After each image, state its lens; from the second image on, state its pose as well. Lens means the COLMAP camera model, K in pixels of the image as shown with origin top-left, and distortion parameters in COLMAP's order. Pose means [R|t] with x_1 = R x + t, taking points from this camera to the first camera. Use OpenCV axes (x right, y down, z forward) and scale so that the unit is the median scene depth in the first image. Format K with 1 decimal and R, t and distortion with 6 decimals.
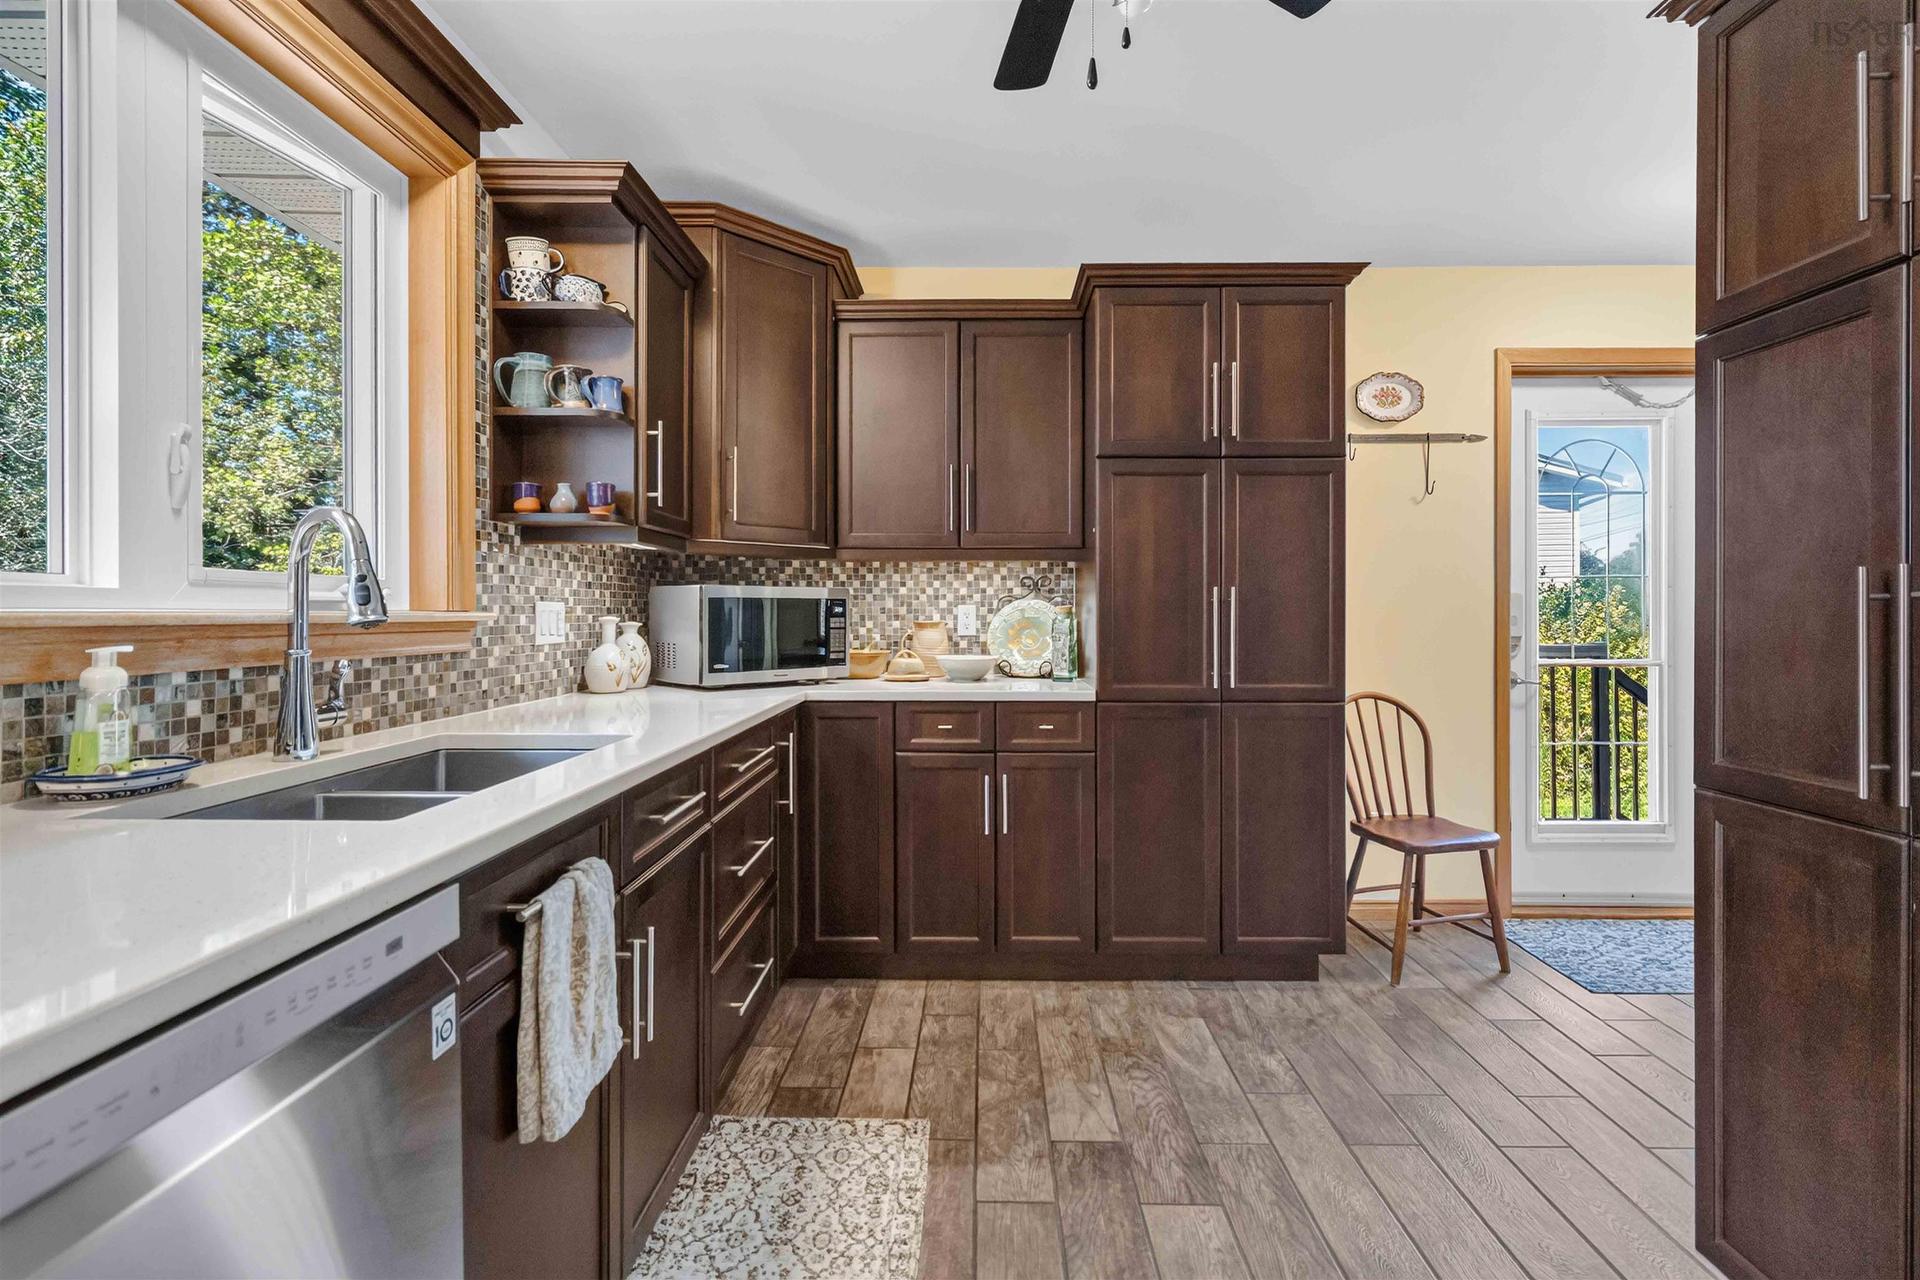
lens RADIAL K [[875.8, 0, 973.5], [0, 875.8, 615.4], [0, 0, 1]] dist [-0.004279, 0.000288]
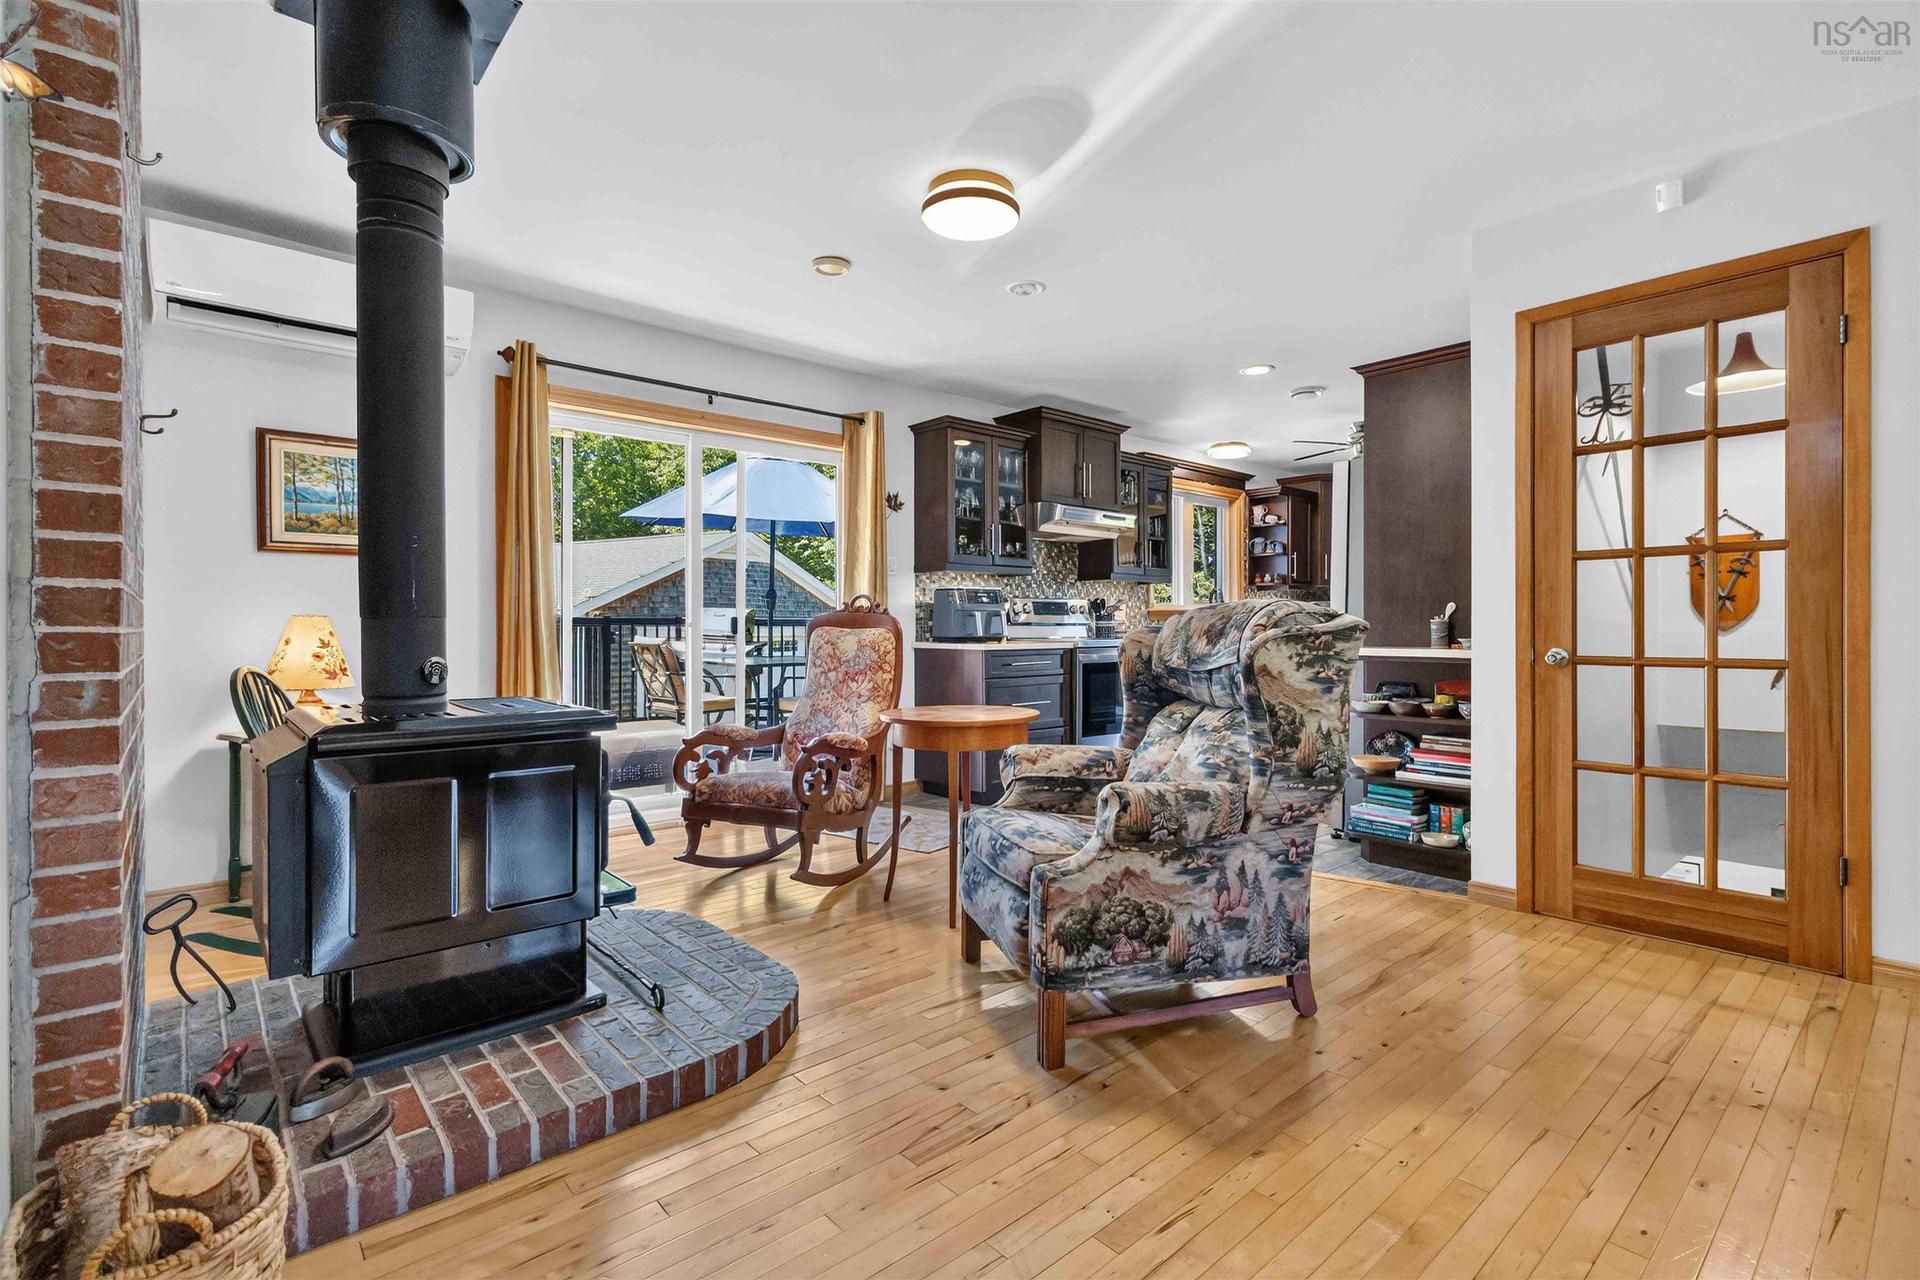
lens RADIAL K [[875.8, 0, 968.7], [0, 875.8, 632.2], [0, 0, 1]] dist [-0.004279, 0.000288]
pose [[0.655739, -0.001084, -0.754987, 1.160765], [0.001259, 0.999999, -0.000343, 0.068285], [0.754987, -0.000726, 0.655740, -1.835897]]
